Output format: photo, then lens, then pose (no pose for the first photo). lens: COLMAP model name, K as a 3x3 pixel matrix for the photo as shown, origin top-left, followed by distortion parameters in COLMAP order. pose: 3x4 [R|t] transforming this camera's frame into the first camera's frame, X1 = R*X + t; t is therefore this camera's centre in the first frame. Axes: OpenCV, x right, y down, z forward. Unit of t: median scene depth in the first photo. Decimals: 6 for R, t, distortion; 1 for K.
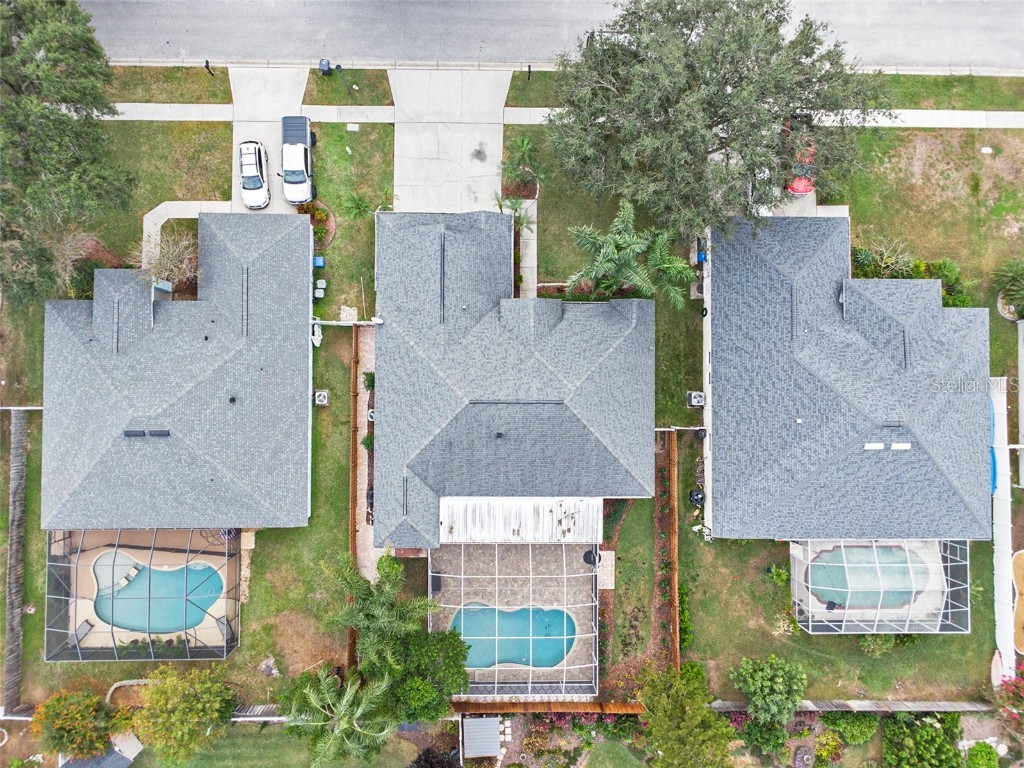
lens RADIAL K [[743.5, 0, 512.0], [0, 743.5, 384.0], [0, 0, 1]] dist [0.013920, -0.011033]
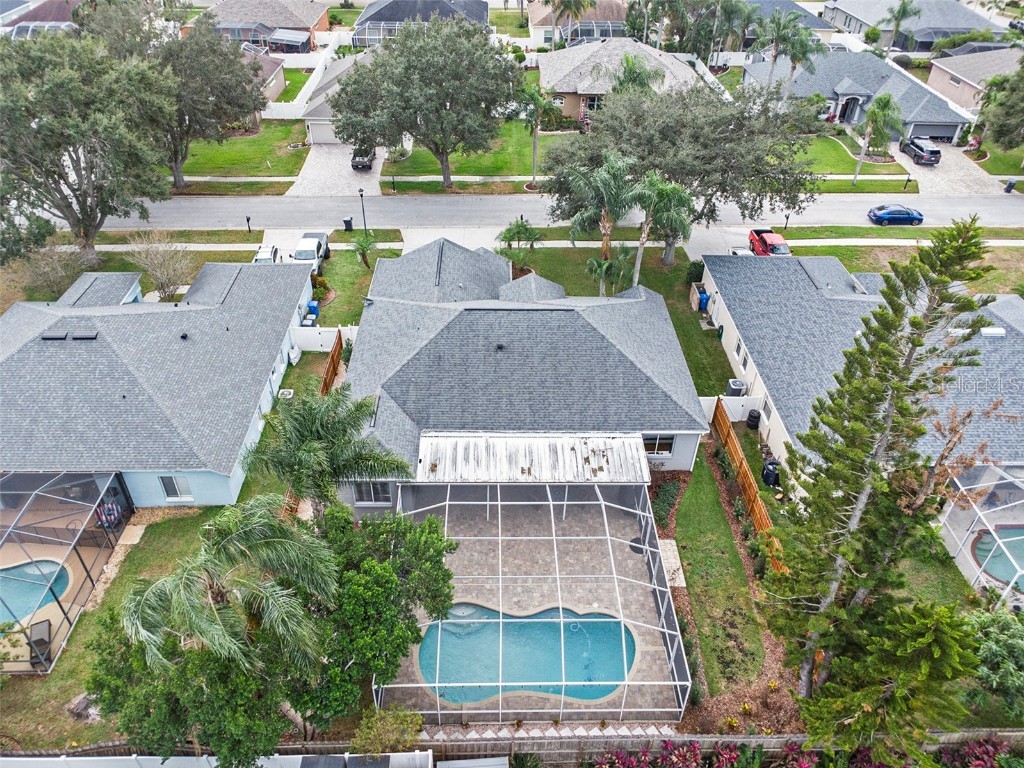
lens RADIAL K [[743.5, 0, 512.0], [0, 743.5, 384.0], [0, 0, 1]] dist [0.013920, -0.011033]
pose [[0.999547, -0.027744, 0.011692, -0.013708], [0.026449, 0.623671, -0.781239, 0.698410], [0.014383, 0.781194, 0.624122, 0.498222]]
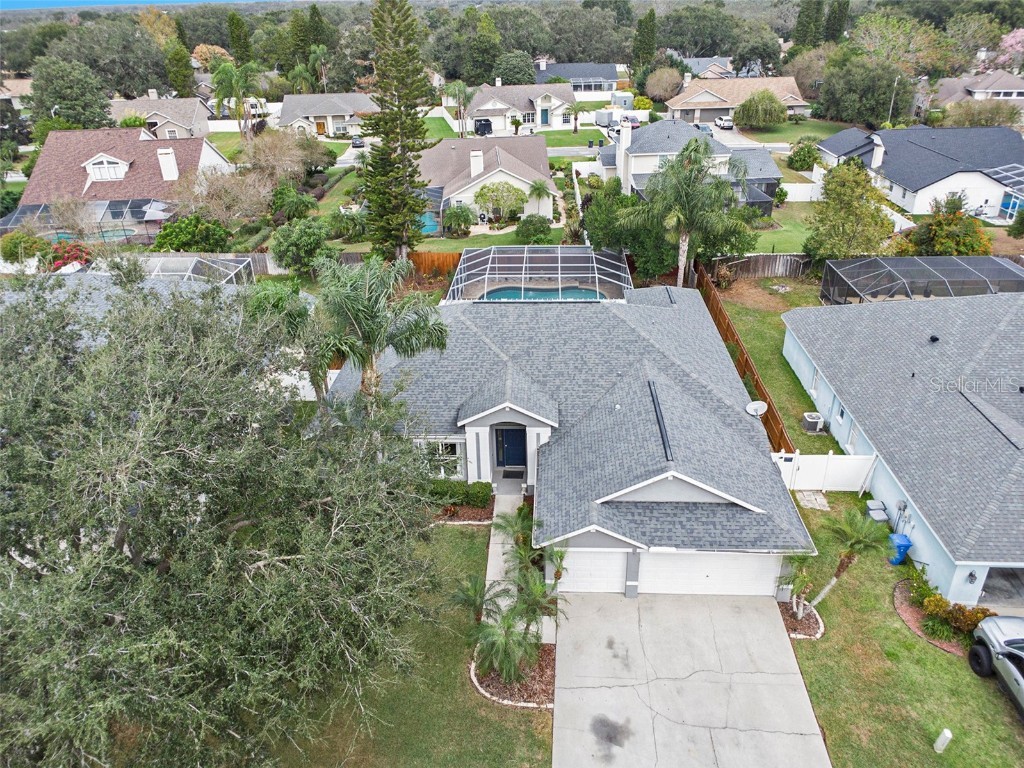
lens RADIAL K [[743.5, 0, 512.0], [0, 743.5, 384.0], [0, 0, 1]] dist [0.013920, -0.011033]
pose [[-0.998743, -0.027823, 0.041688, -0.002139], [0.049706, -0.443221, 0.895033, -0.631499], [-0.006425, 0.895981, 0.444047, 0.695400]]
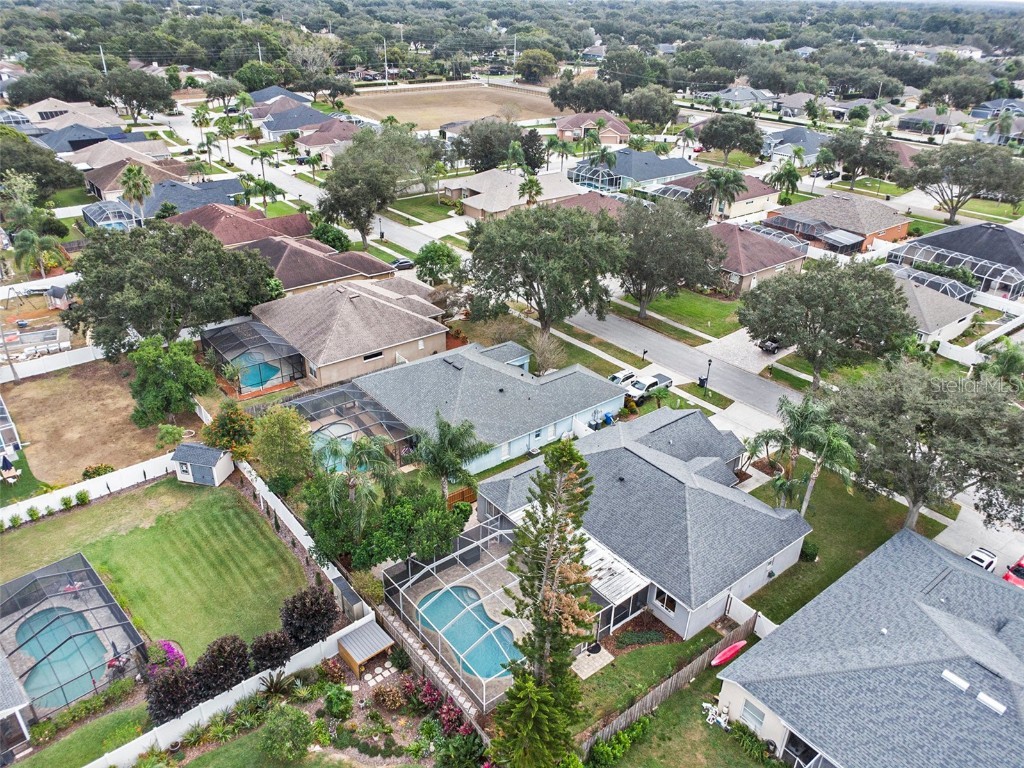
lens RADIAL K [[743.5, 0, 512.0], [0, 743.5, 384.0], [0, 0, 1]] dist [0.013920, -0.011033]
pose [[0.626083, 0.351180, -0.696199, 0.596409], [-0.779594, 0.300103, -0.549701, 0.751287], [0.015888, 0.886911, 0.461668, 0.321443]]
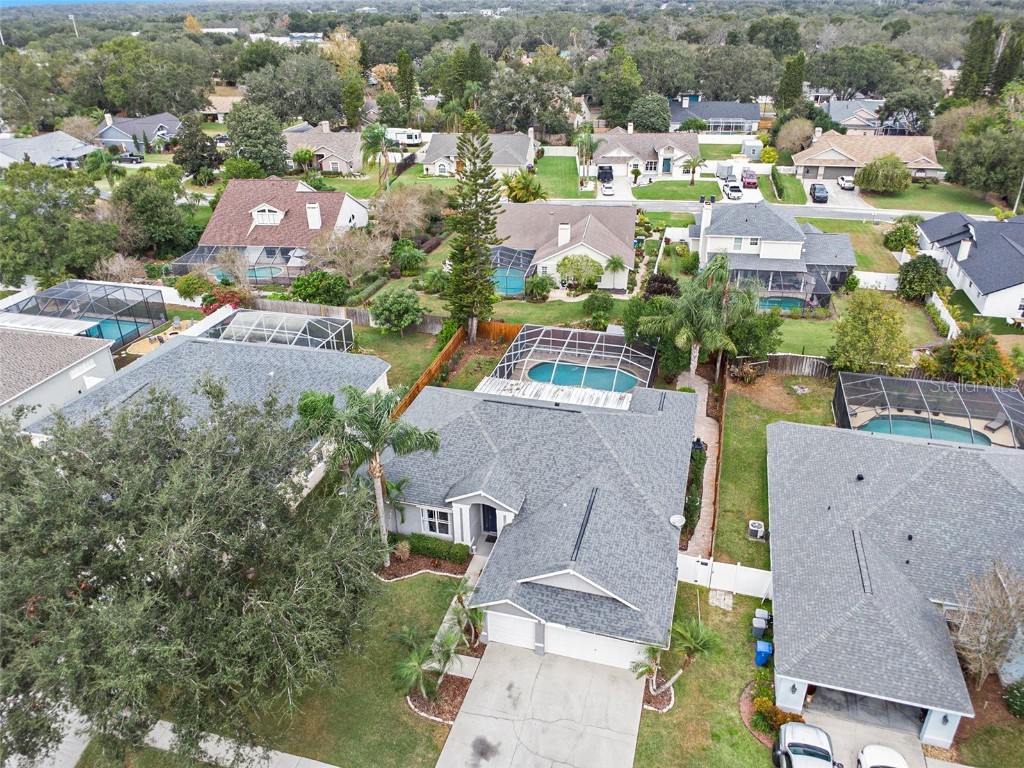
lens RADIAL K [[743.5, 0, 512.0], [0, 743.5, 384.0], [0, 0, 1]] dist [0.013920, -0.011033]
pose [[-0.962542, -0.138558, 0.233057, -0.172668], [0.270466, -0.430377, 0.861176, -0.729063], [-0.019021, 0.891951, 0.451731, 0.514899]]
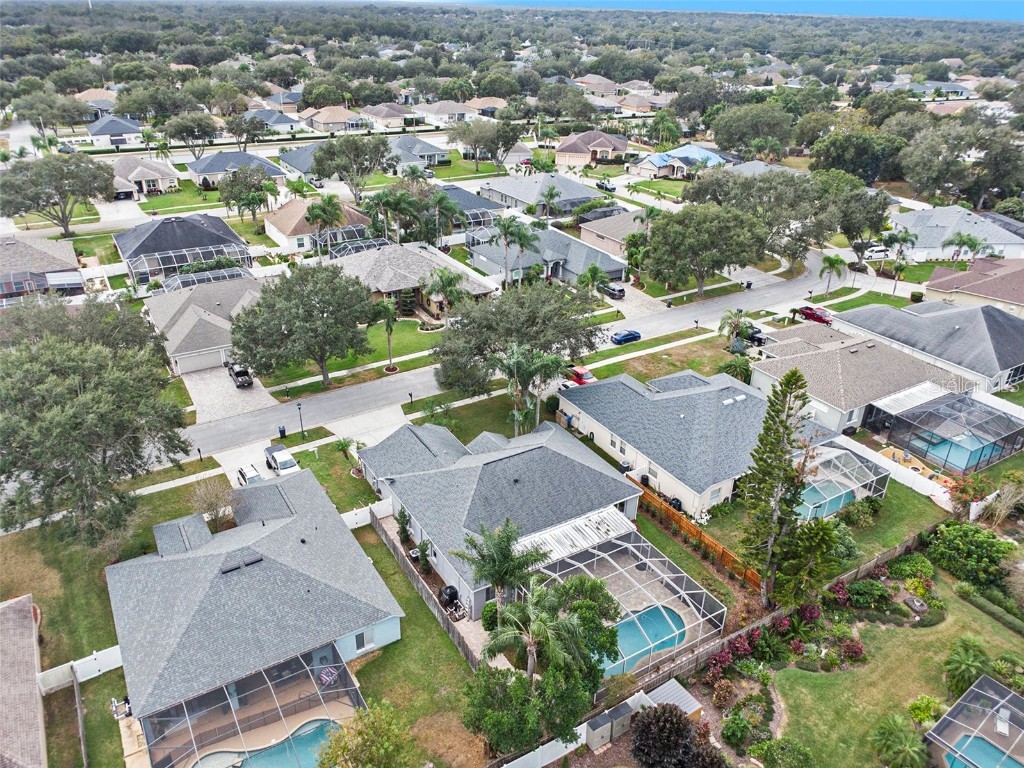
lens RADIAL K [[743.5, 0, 512.0], [0, 743.5, 384.0], [0, 0, 1]] dist [0.013920, -0.011033]
pose [[0.850676, -0.252613, 0.461018, -0.547651], [0.525641, 0.420803, -0.739342, 0.903382], [-0.007231, 0.871270, 0.490750, 0.212156]]
